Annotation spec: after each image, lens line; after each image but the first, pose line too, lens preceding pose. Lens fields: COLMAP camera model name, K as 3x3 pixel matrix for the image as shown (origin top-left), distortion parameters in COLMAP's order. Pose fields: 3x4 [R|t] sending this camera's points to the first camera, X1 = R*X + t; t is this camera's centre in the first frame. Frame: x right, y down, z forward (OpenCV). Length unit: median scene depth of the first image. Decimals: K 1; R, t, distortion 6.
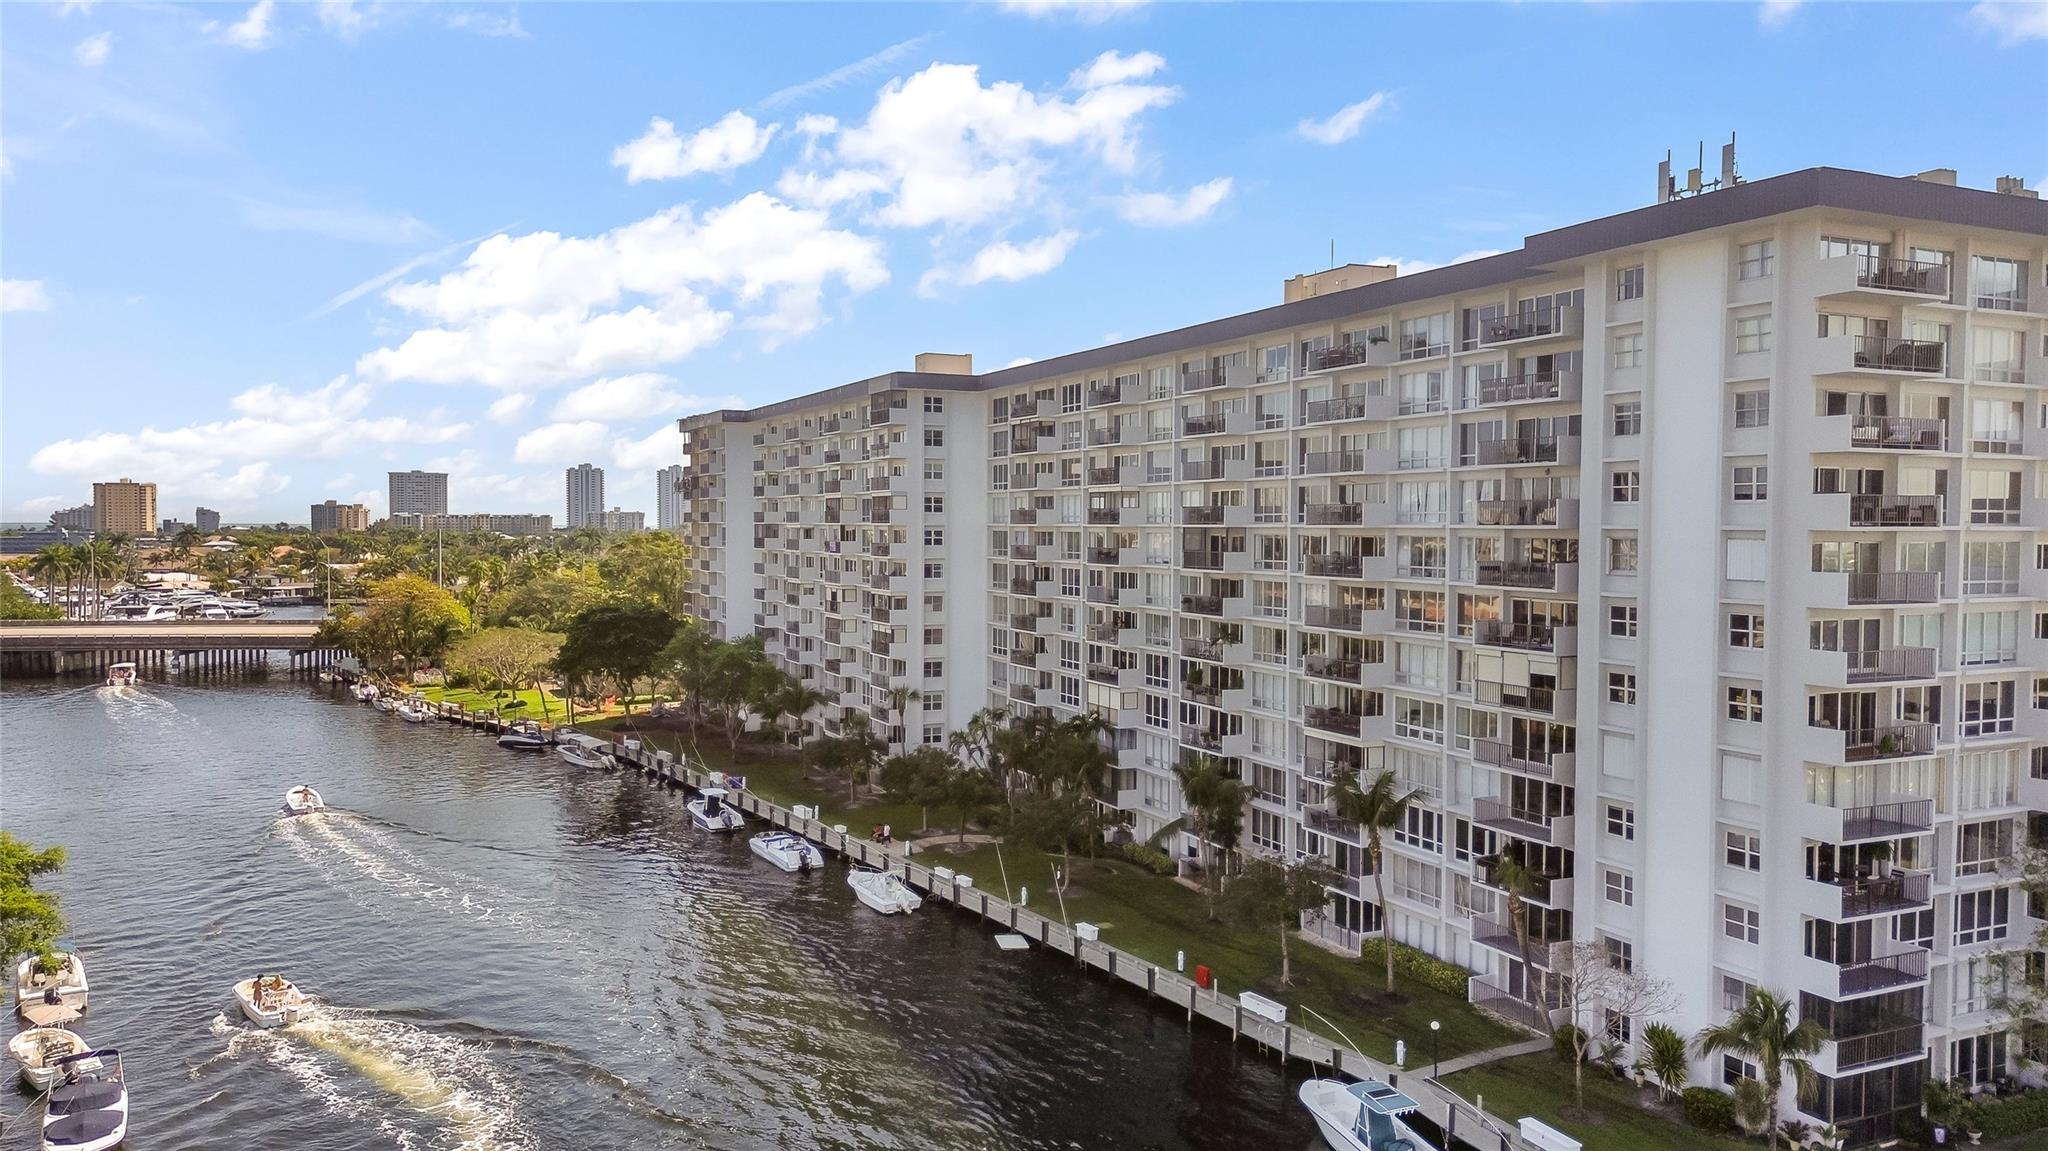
lens RADIAL K [[1479.2, 0, 1024.0], [0, 1479.2, 575.5], [0, 0, 1]] dist [0.103852, -0.101692]
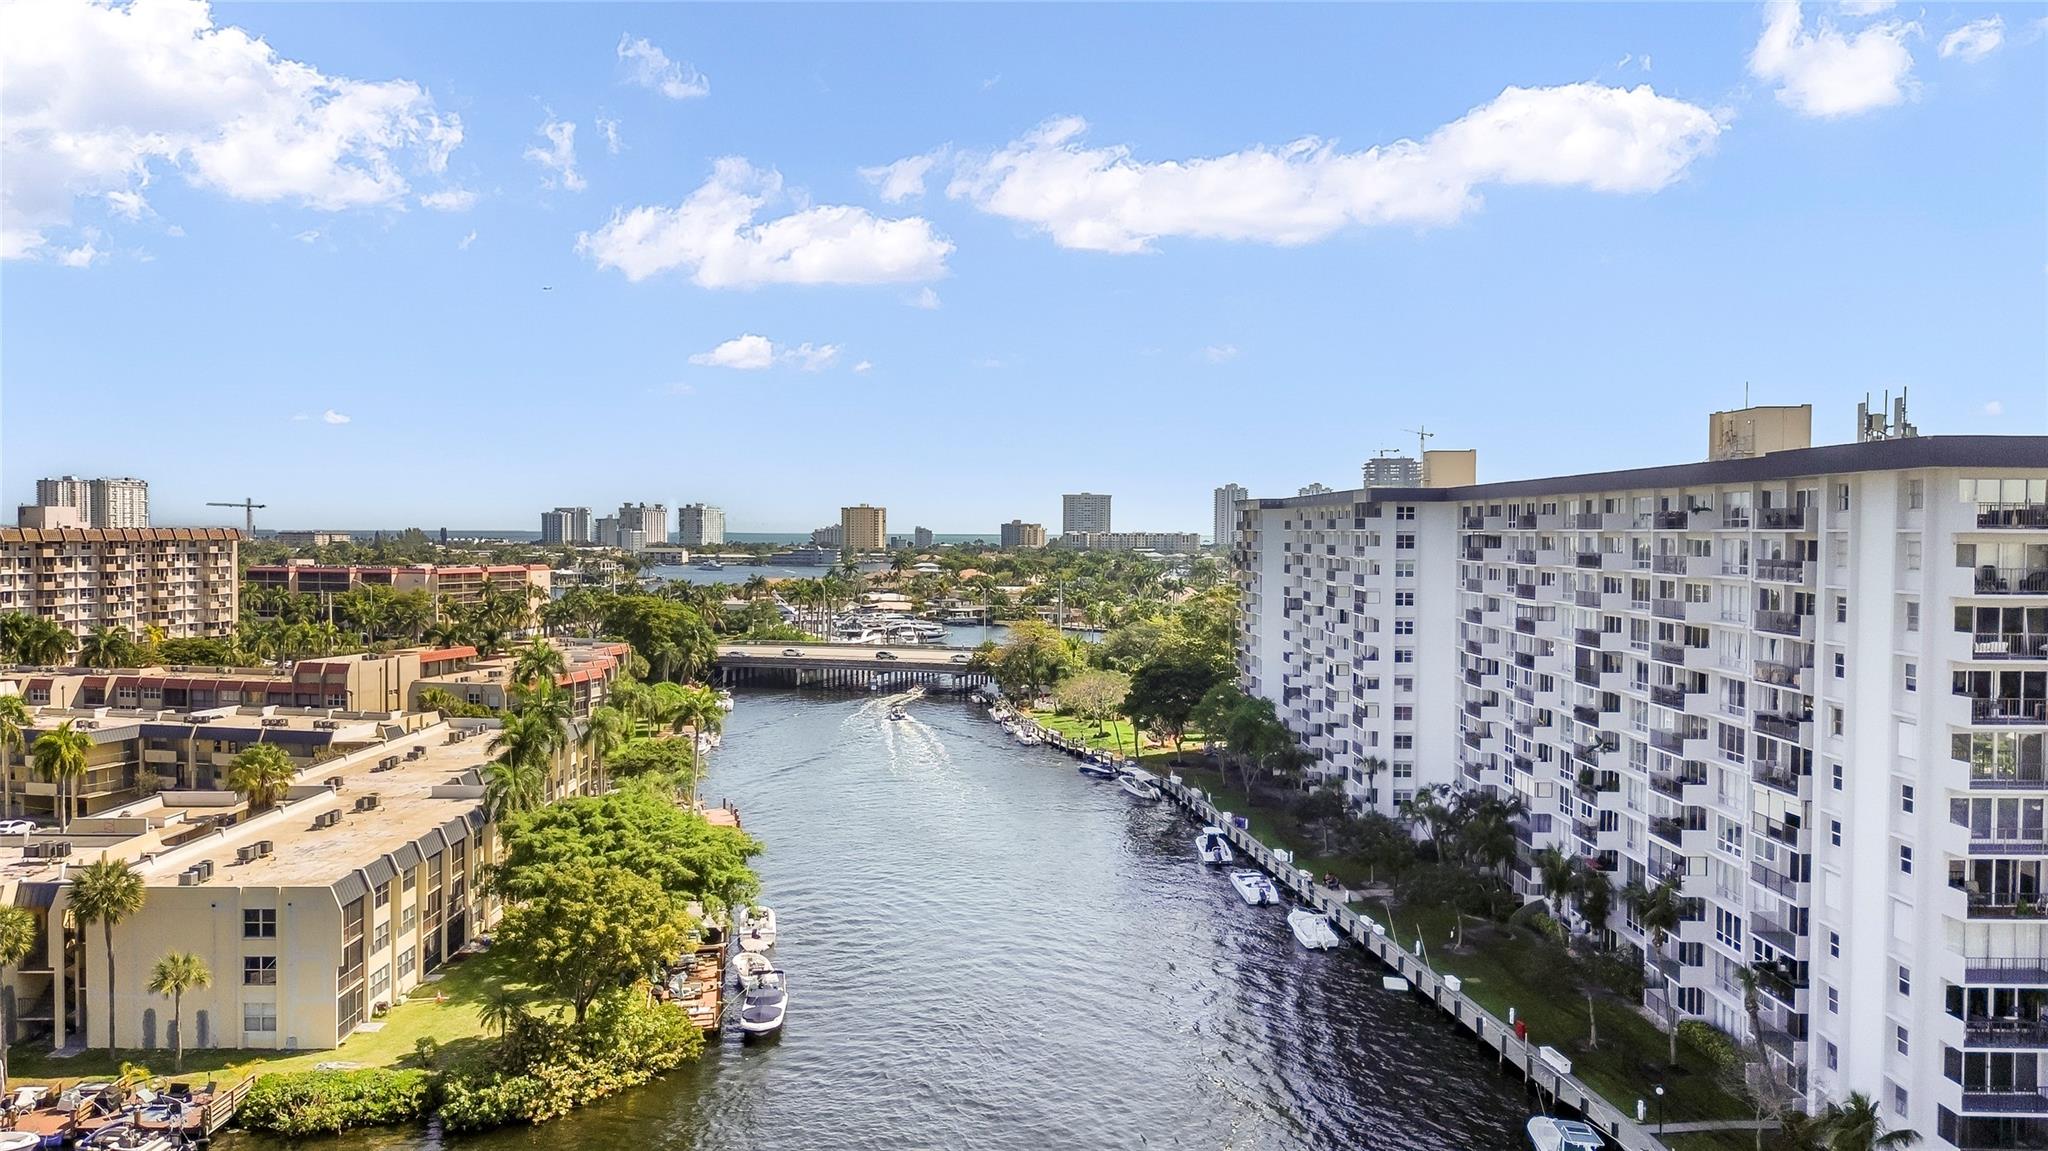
lens RADIAL K [[1479.2, 0, 1024.0], [0, 1479.2, 575.5], [0, 0, 1]] dist [0.103852, -0.101692]
pose [[0.908746, 0.013924, -0.417117, 0.189781], [-0.016673, 0.999857, -0.002947, -0.071643], [0.417016, 0.009633, 0.908848, -0.226319]]
